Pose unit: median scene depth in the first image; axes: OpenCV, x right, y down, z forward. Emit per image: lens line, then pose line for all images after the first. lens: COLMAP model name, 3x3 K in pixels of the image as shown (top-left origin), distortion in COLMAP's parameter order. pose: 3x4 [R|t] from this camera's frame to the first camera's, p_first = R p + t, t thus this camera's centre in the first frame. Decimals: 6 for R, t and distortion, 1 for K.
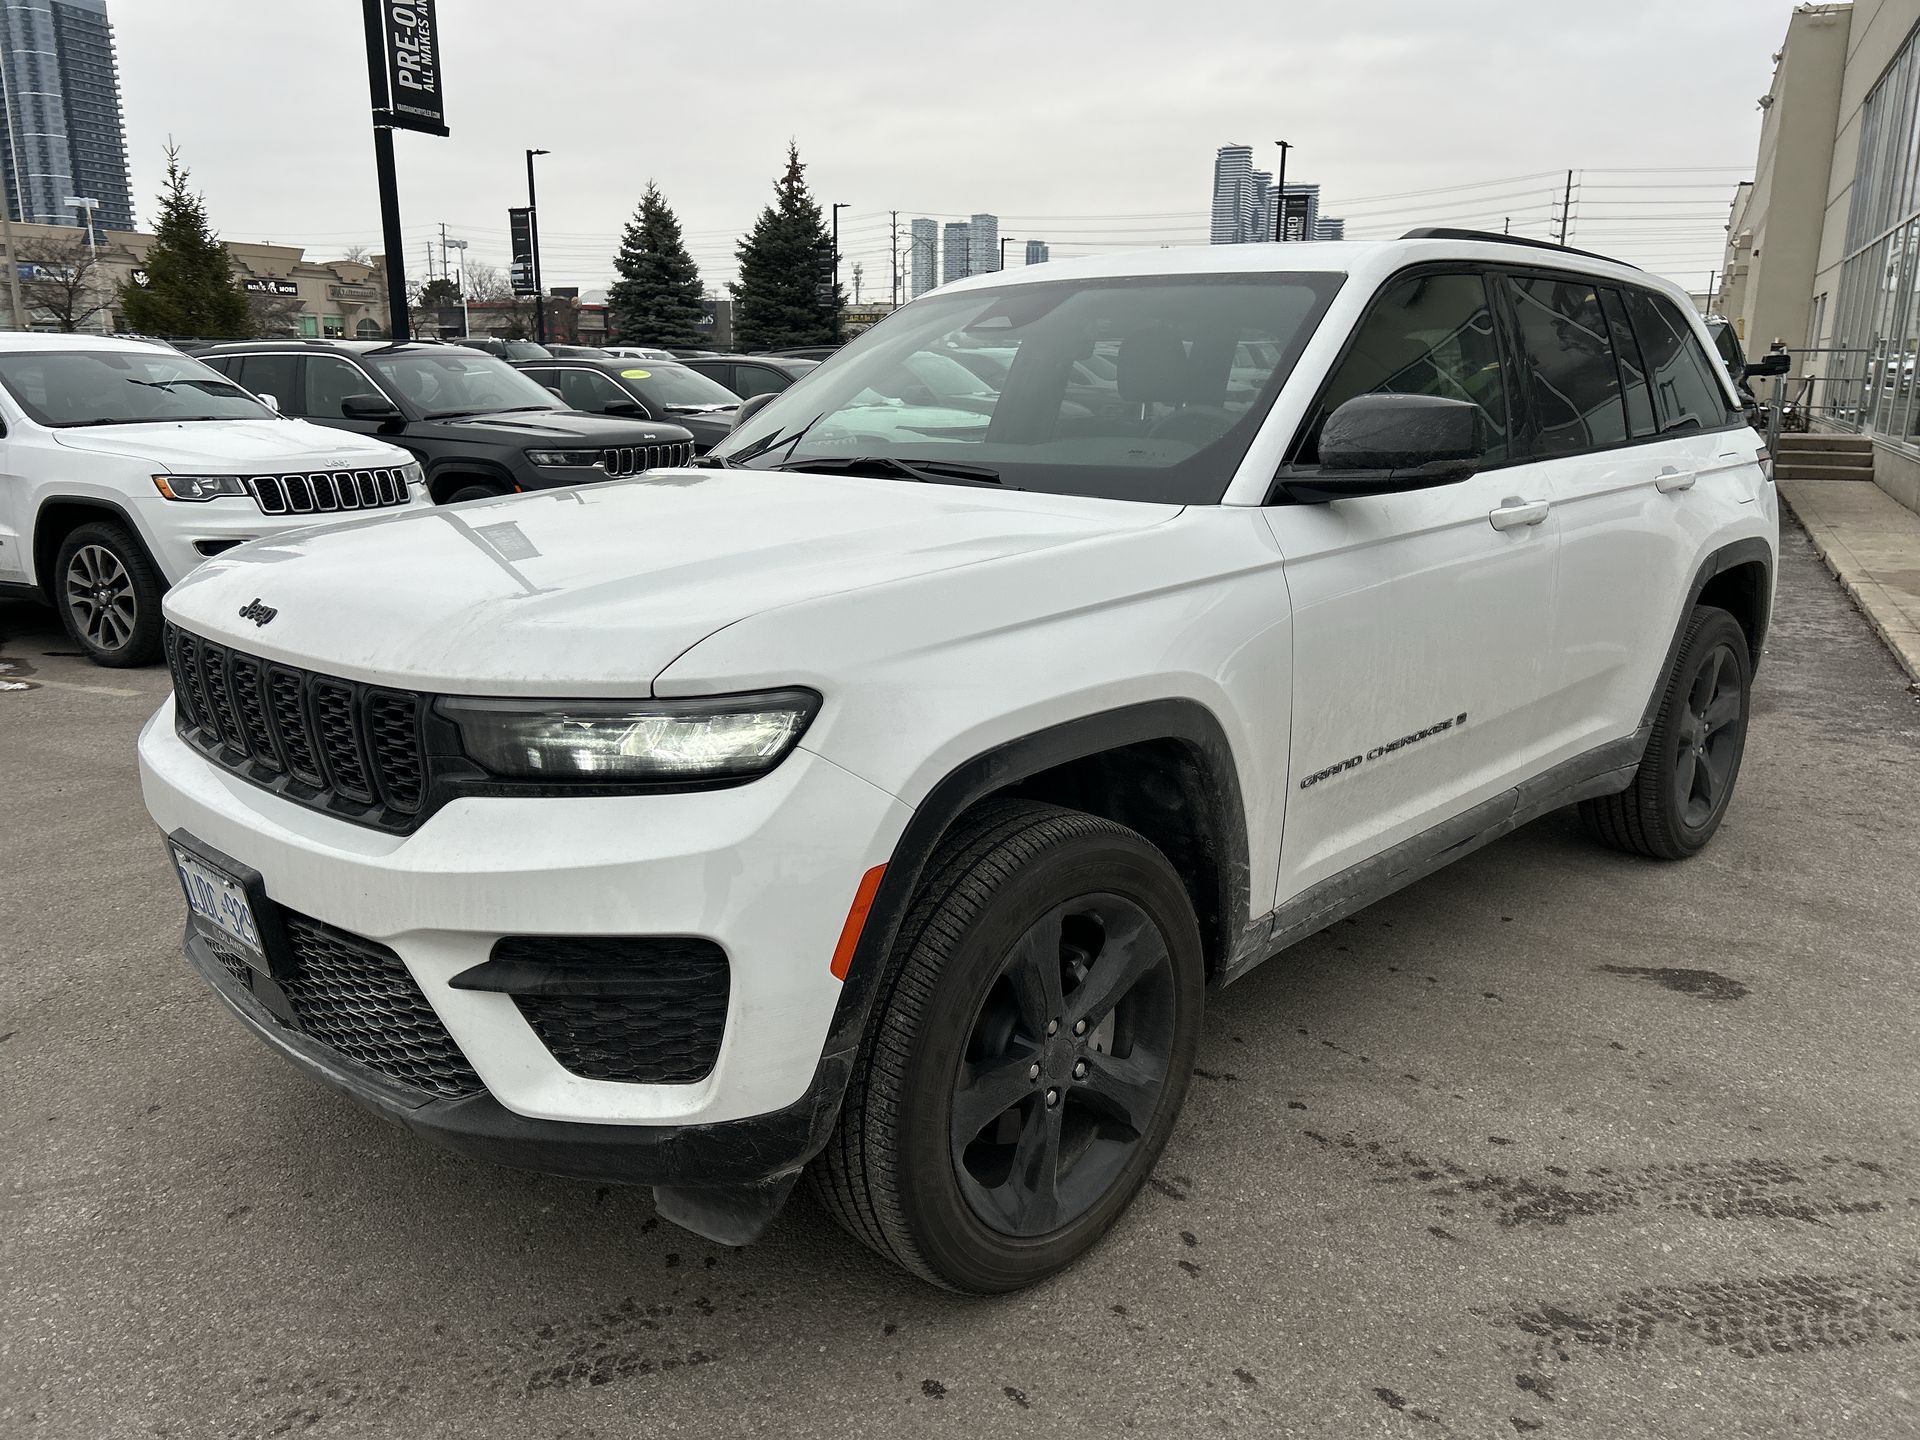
lens RADIAL K [[1434.3, 0, 950.7], [0, 1434.3, 734.0], [0, 0, 1]] dist [0.059329, -0.062876]
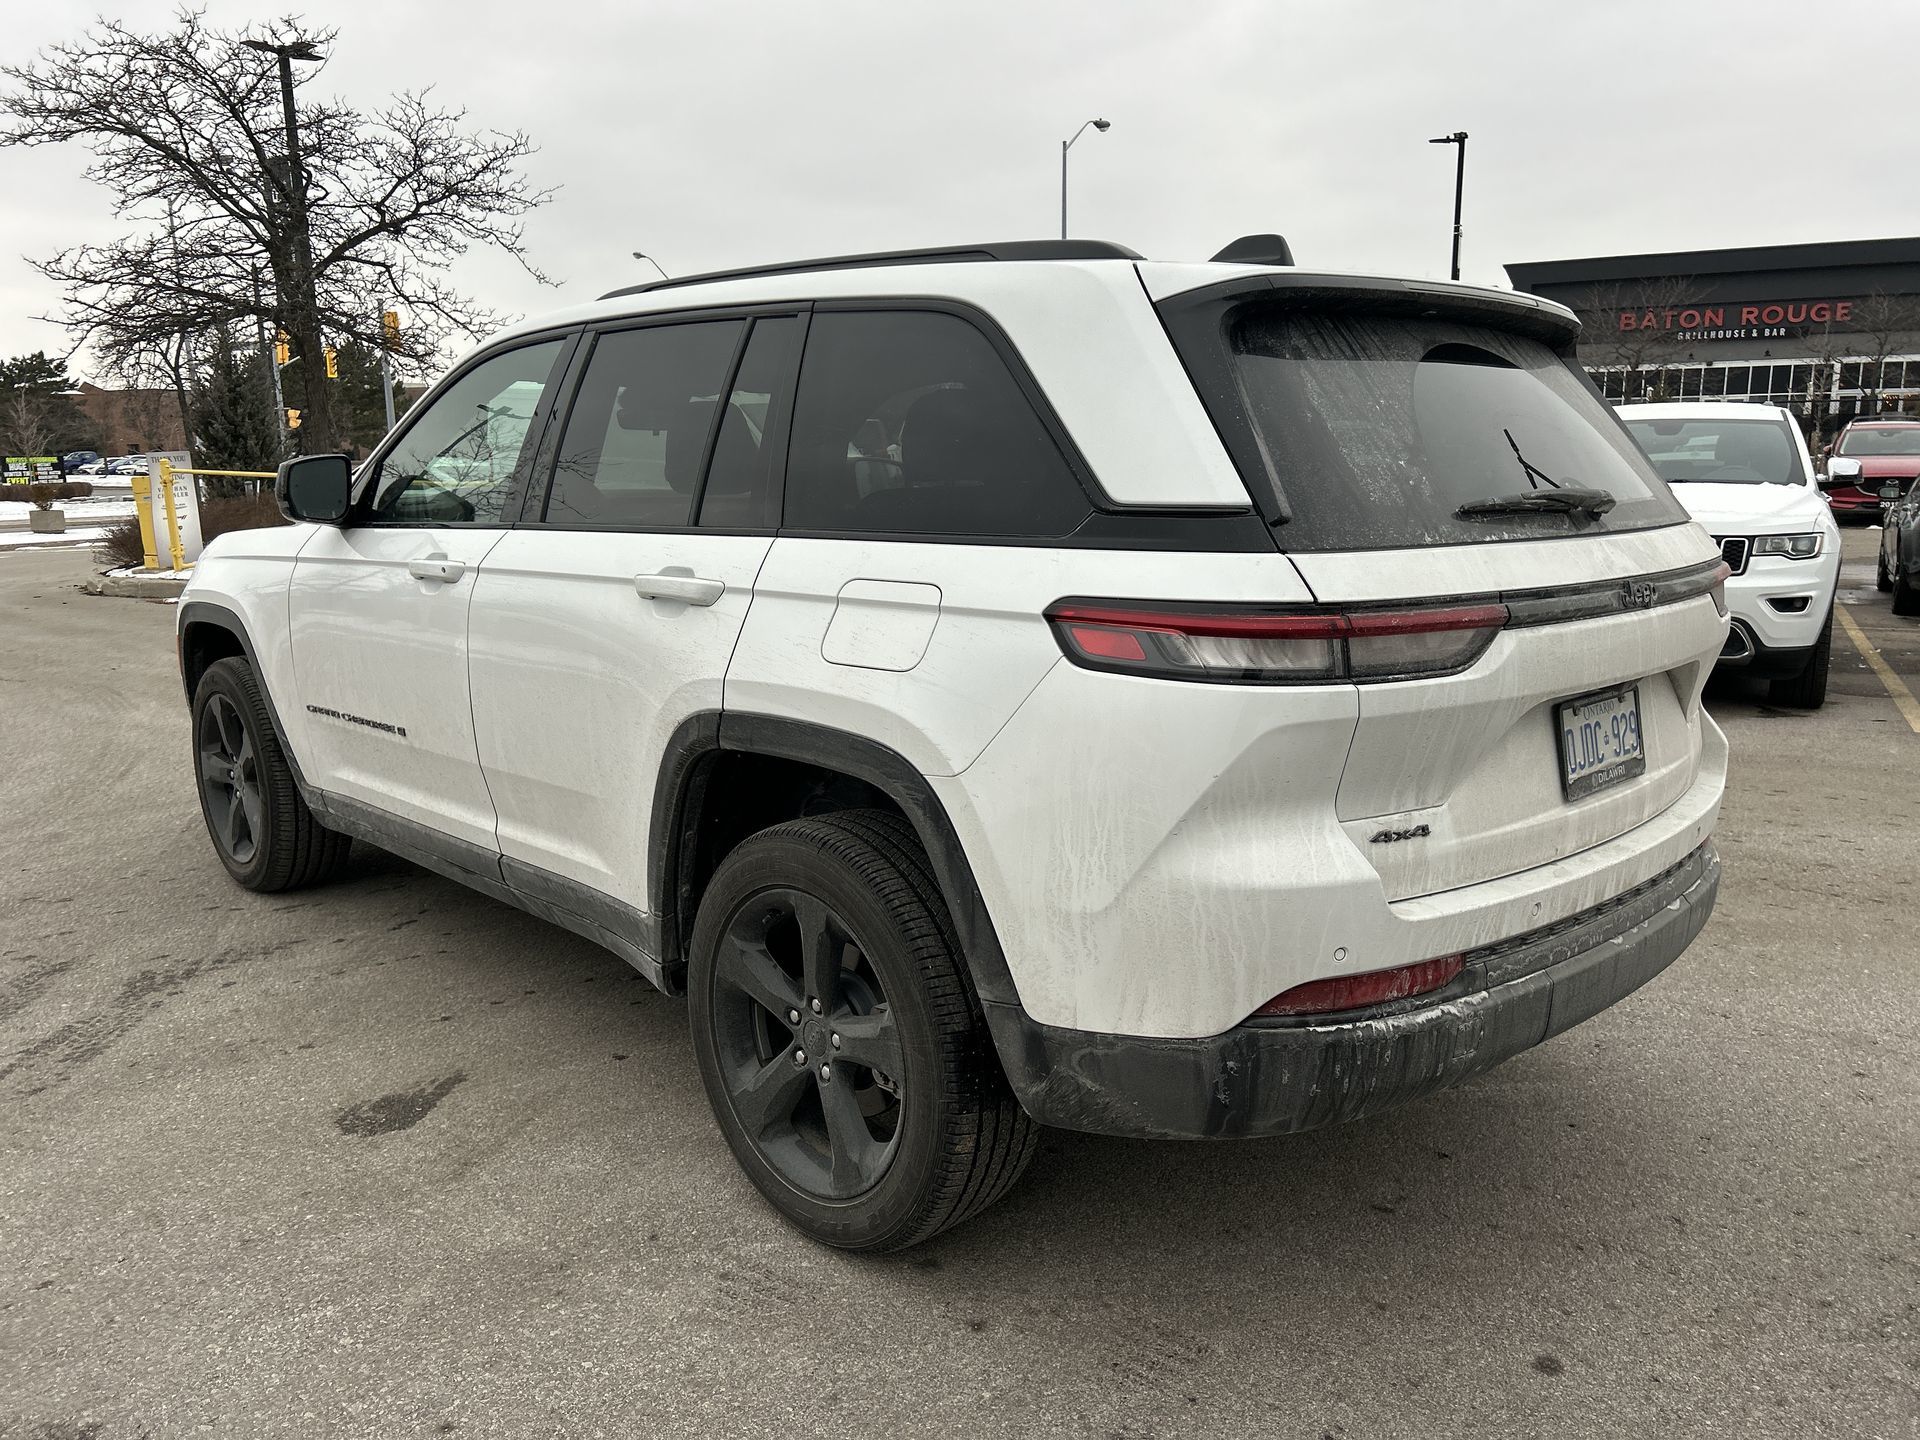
lens RADIAL K [[1434.3, 0, 952.5], [0, 1434.3, 729.4], [0, 0, 1]] dist [0.059329, -0.062876]
pose [[-0.034545, 0.190507, -0.981078, 1.591961], [-0.233728, 0.952901, 0.193265, -0.367206], [0.971688, 0.235982, 0.011609, 1.519190]]
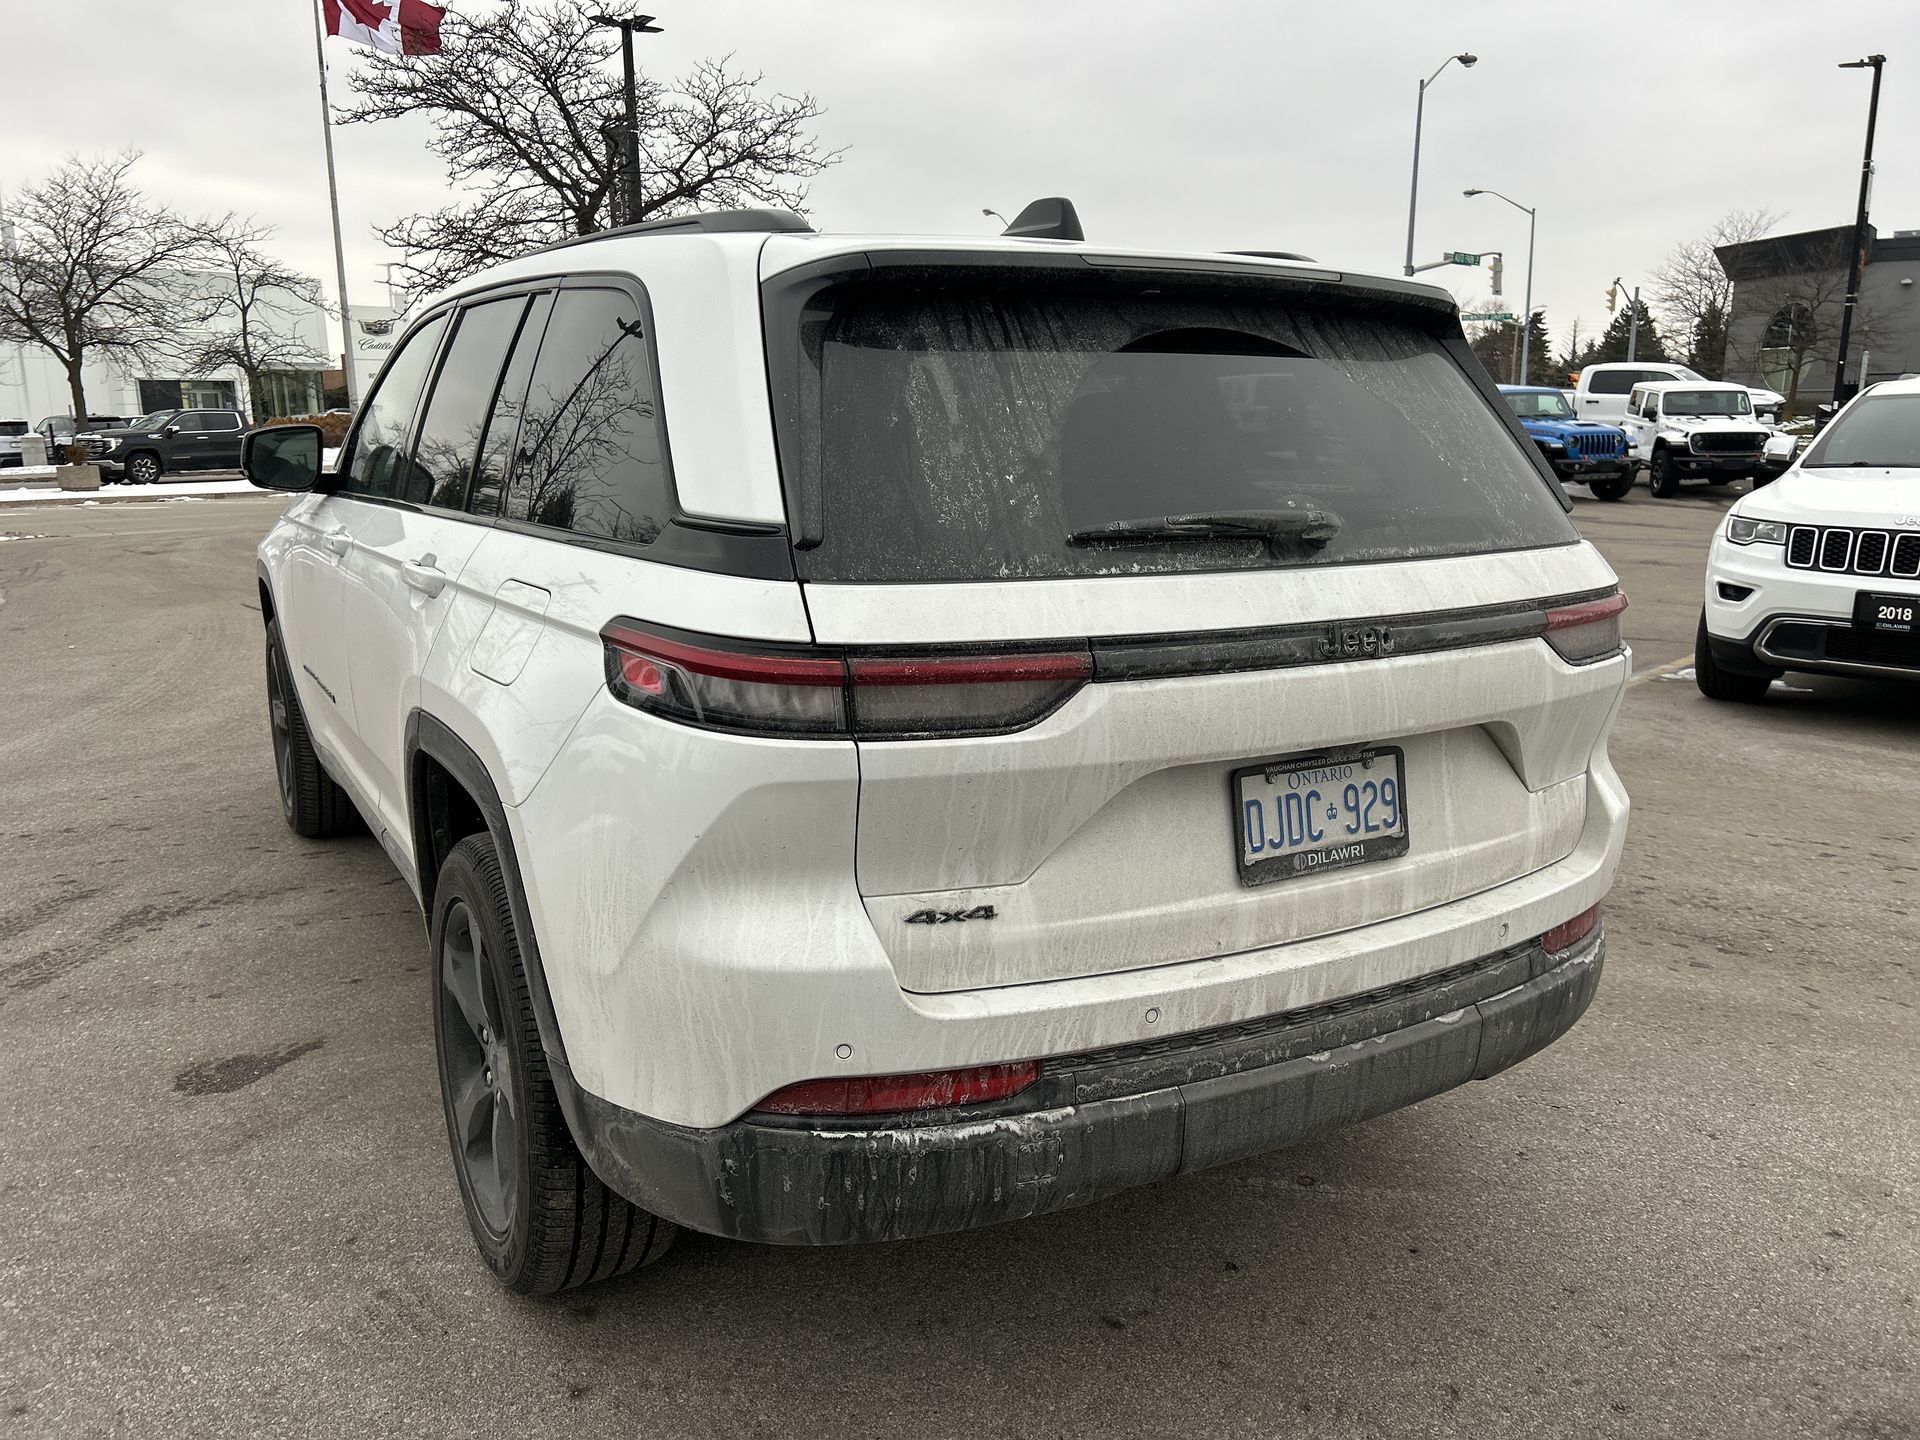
lens RADIAL K [[1434.3, 0, 962.5], [0, 1434.3, 727.0], [0, 0, 1]] dist [0.059329, -0.062876]
pose [[-0.264785, 0.207910, -0.941628, 1.446607], [-0.238092, 0.932153, 0.272769, -0.471350], [0.934452, 0.296419, -0.197319, 1.852918]]
